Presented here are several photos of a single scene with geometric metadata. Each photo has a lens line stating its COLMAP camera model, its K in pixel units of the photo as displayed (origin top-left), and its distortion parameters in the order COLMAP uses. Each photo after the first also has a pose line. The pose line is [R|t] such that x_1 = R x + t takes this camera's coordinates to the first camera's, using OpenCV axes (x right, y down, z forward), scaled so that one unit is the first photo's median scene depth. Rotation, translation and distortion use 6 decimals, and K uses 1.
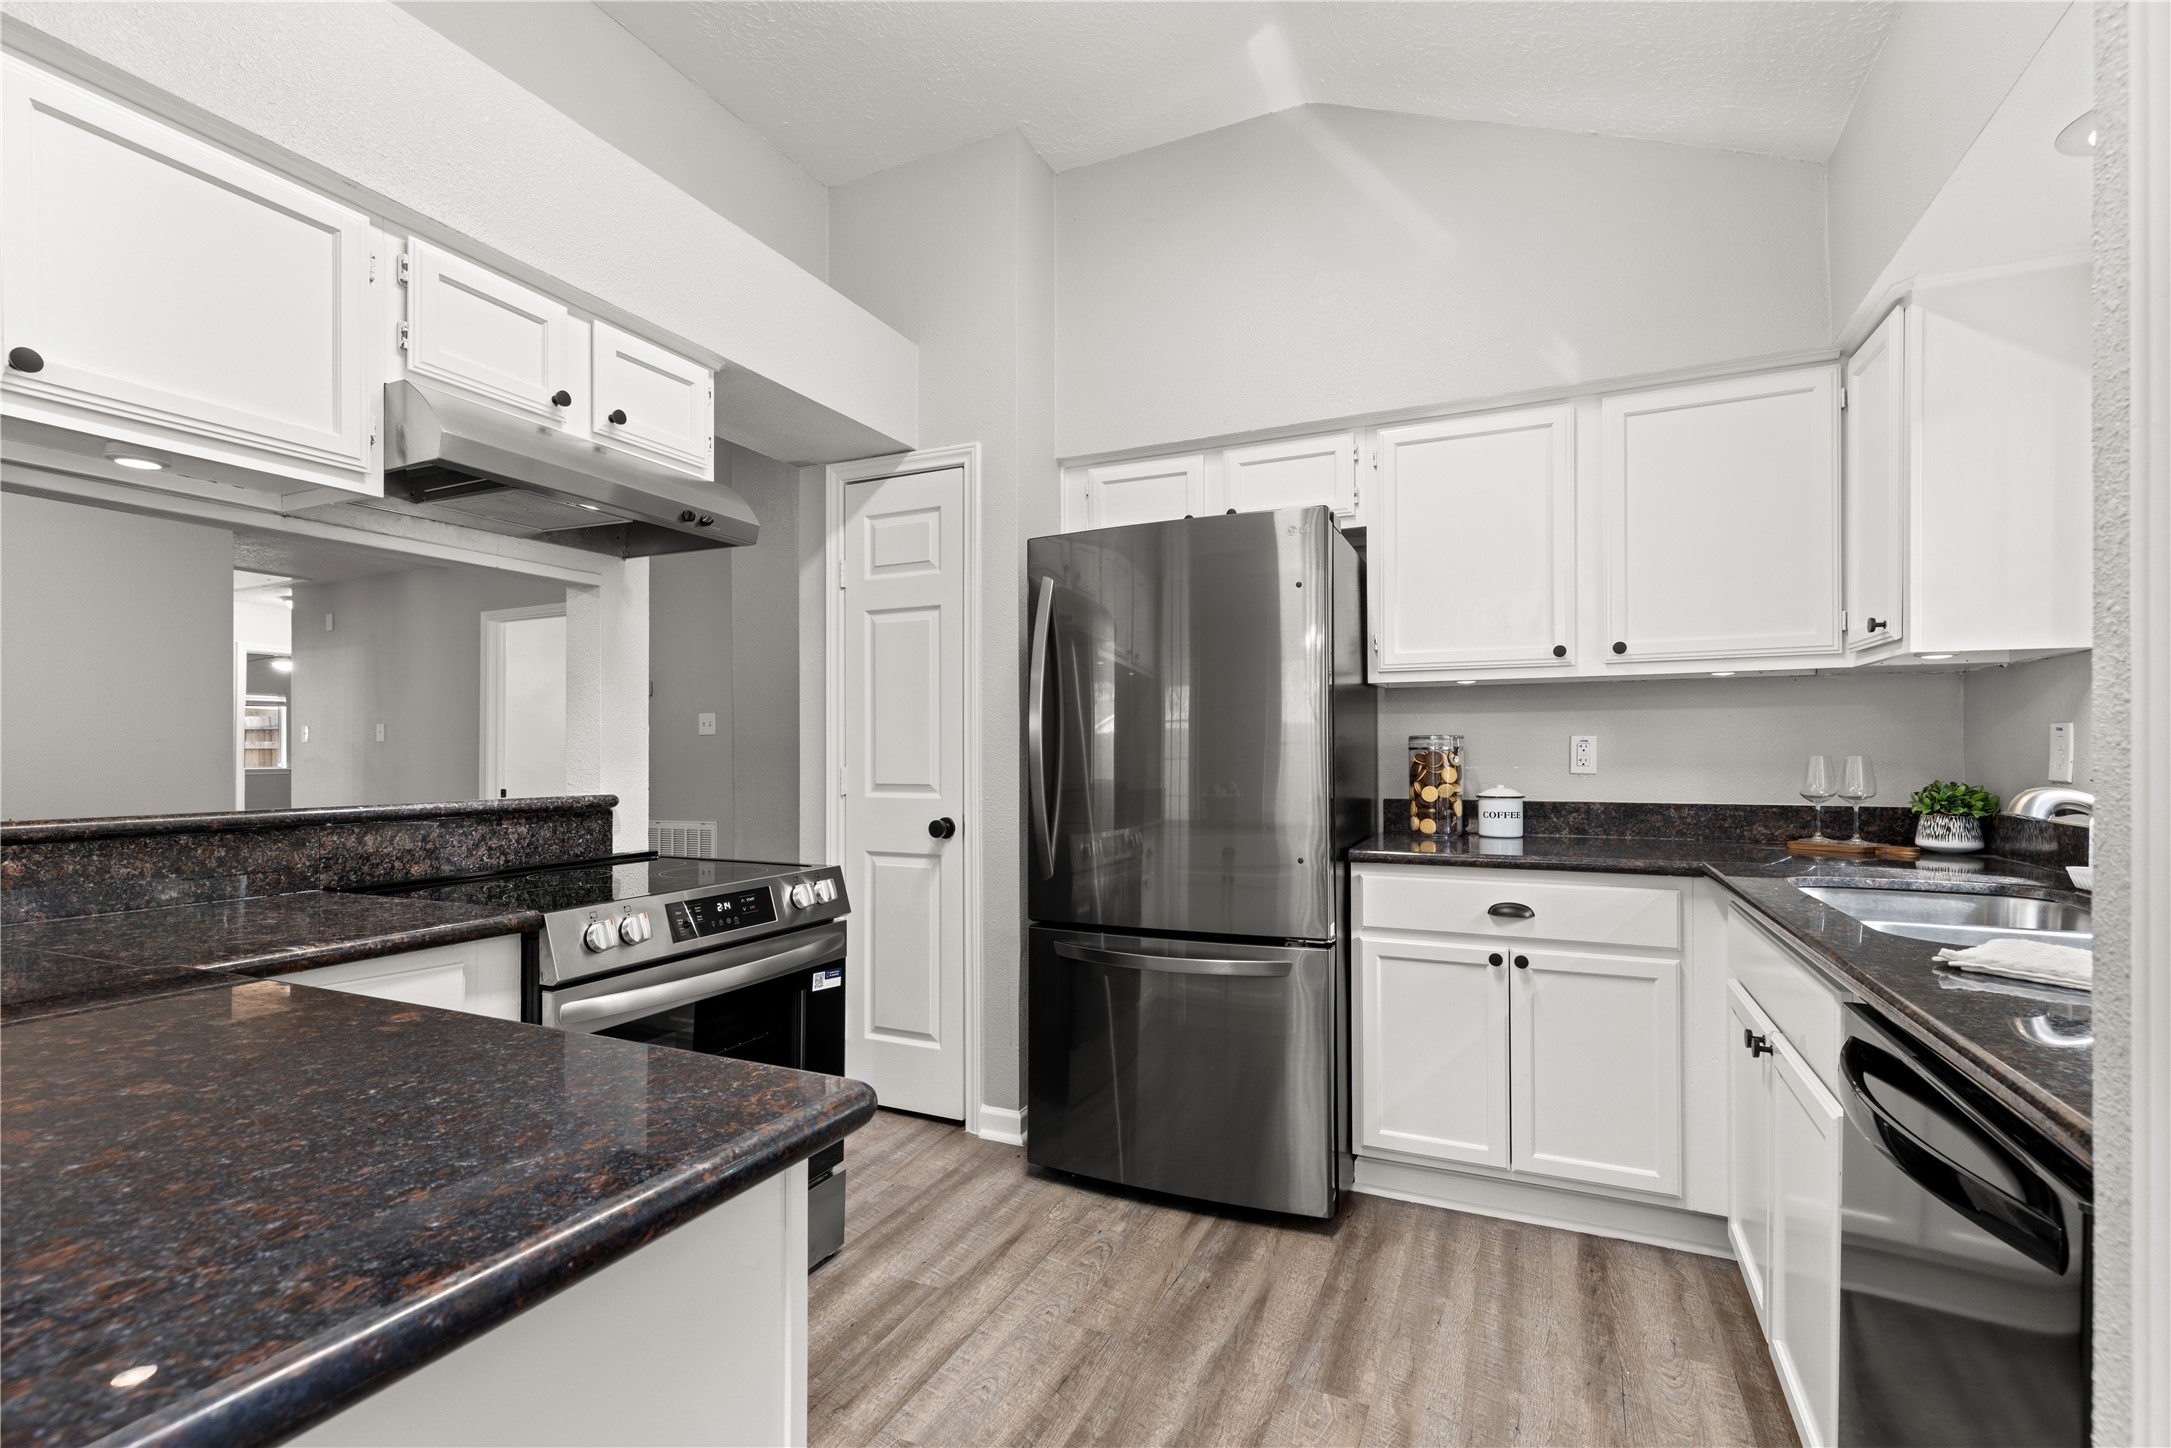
lens RADIAL K [[983.9, 0, 1078.3], [0, 983.9, 739.0], [0, 0, 1]] dist [0.000105, 0.000234]
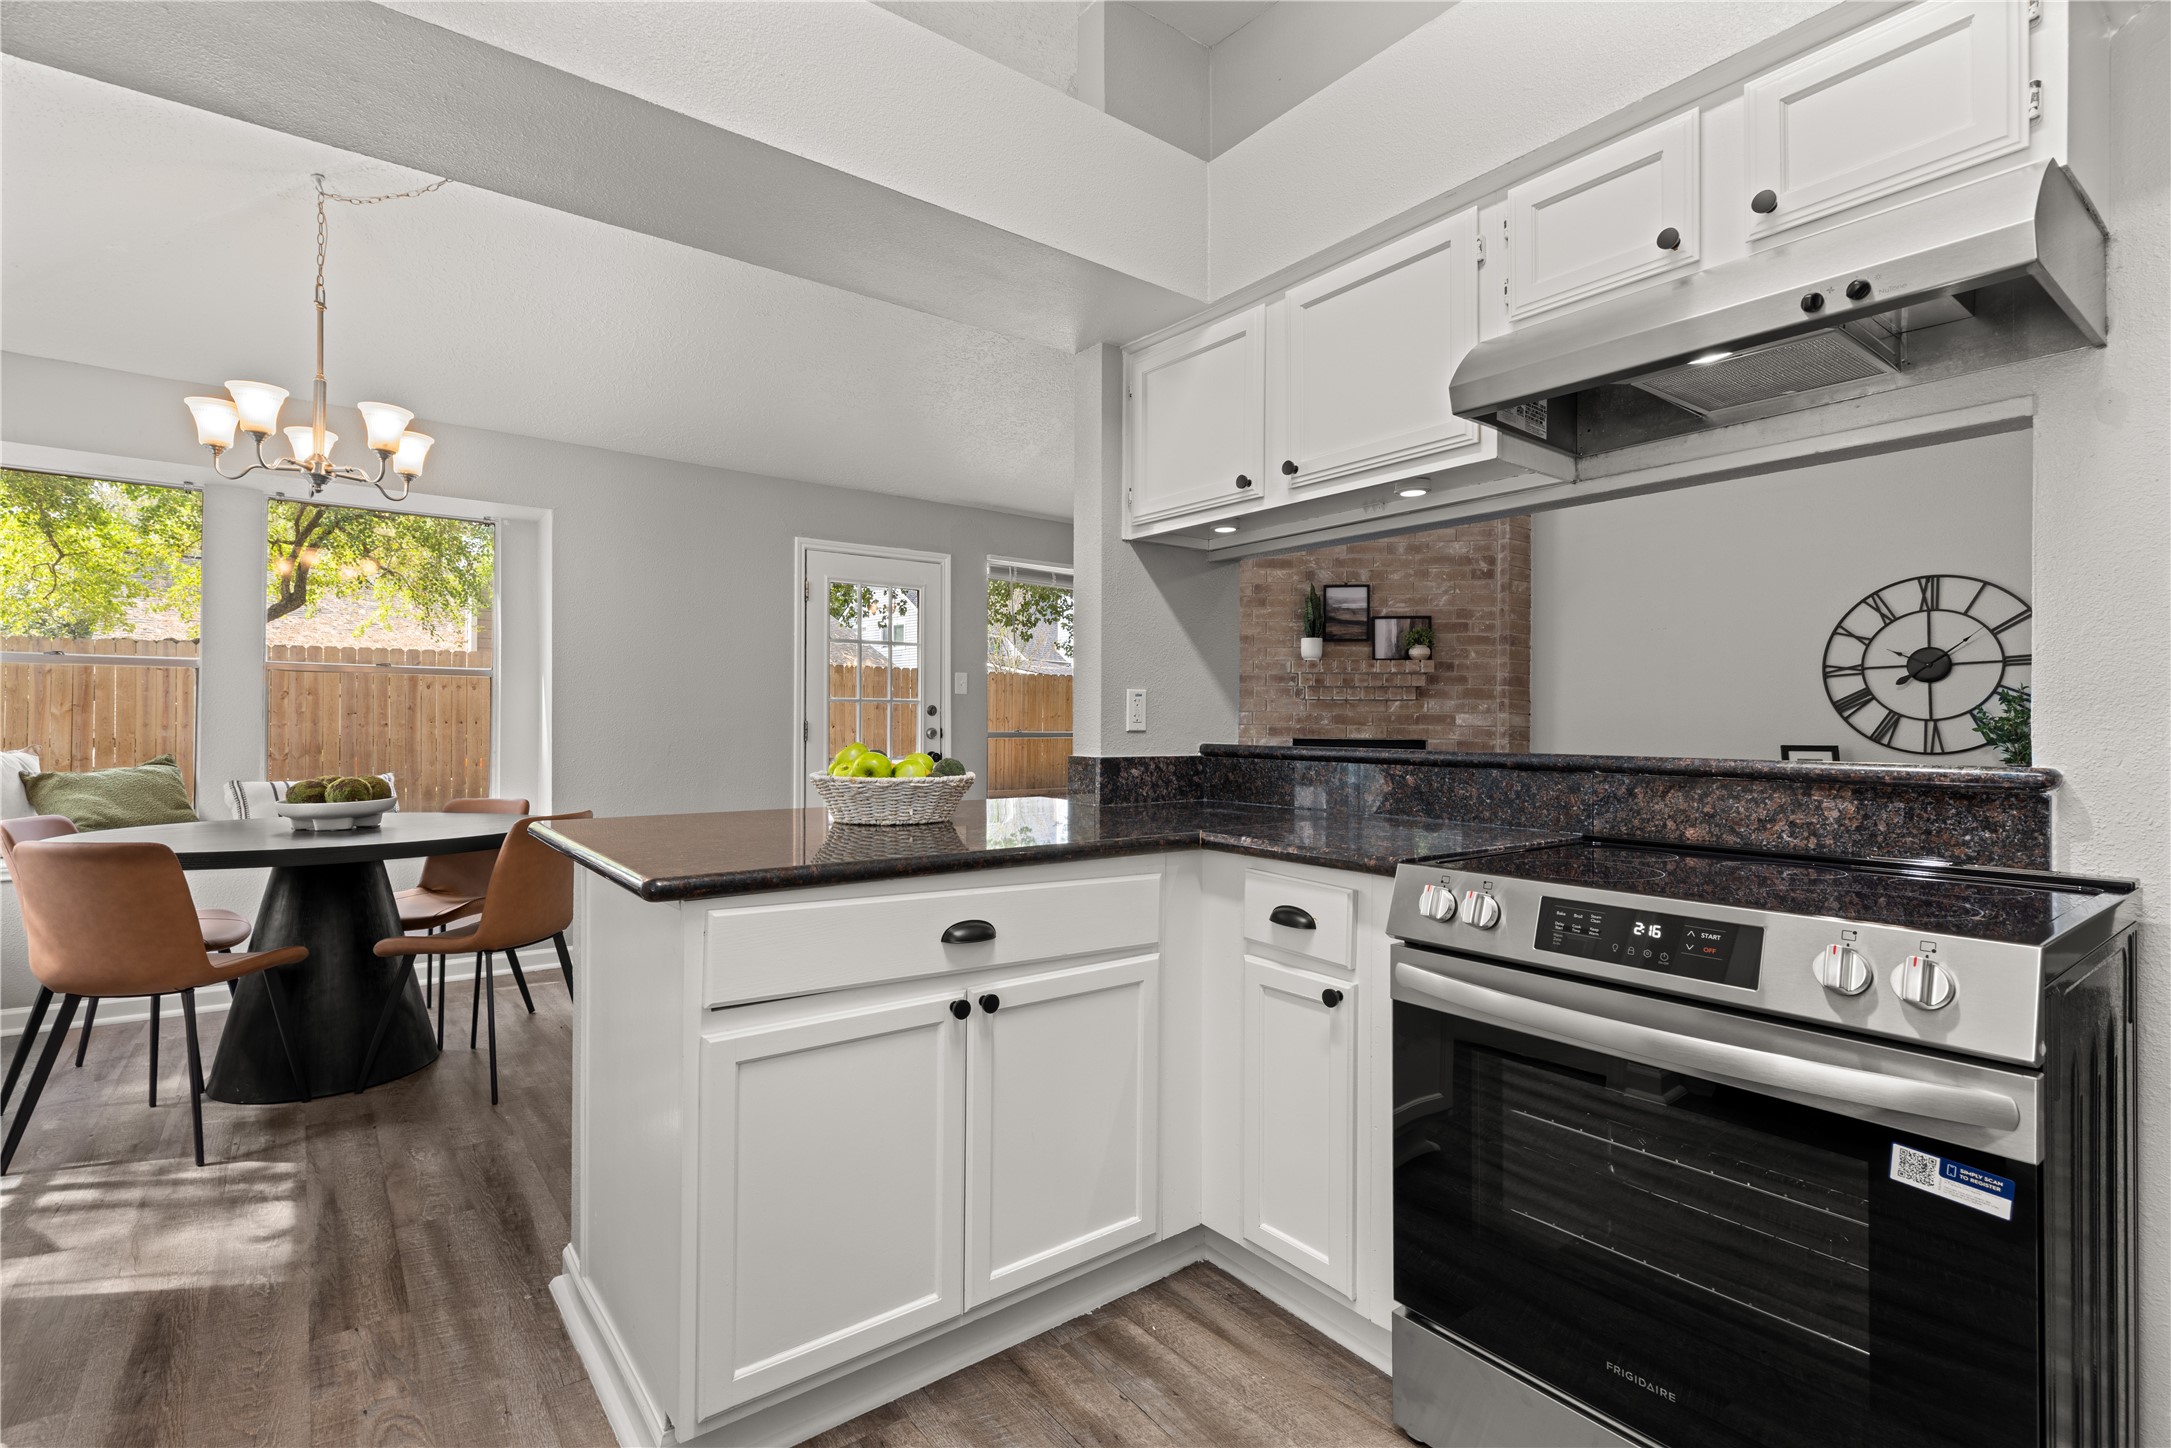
lens RADIAL K [[996.8, 0, 1085.5], [0, 996.8, 724.0], [0, 0, 1]] dist [0.000906, 0.000249]
pose [[-0.463610, 0.004107, -0.886030, 0.375801], [0.010536, 0.999944, -0.000878, 0.029596], [0.885977, -0.009742, -0.463627, 0.936338]]
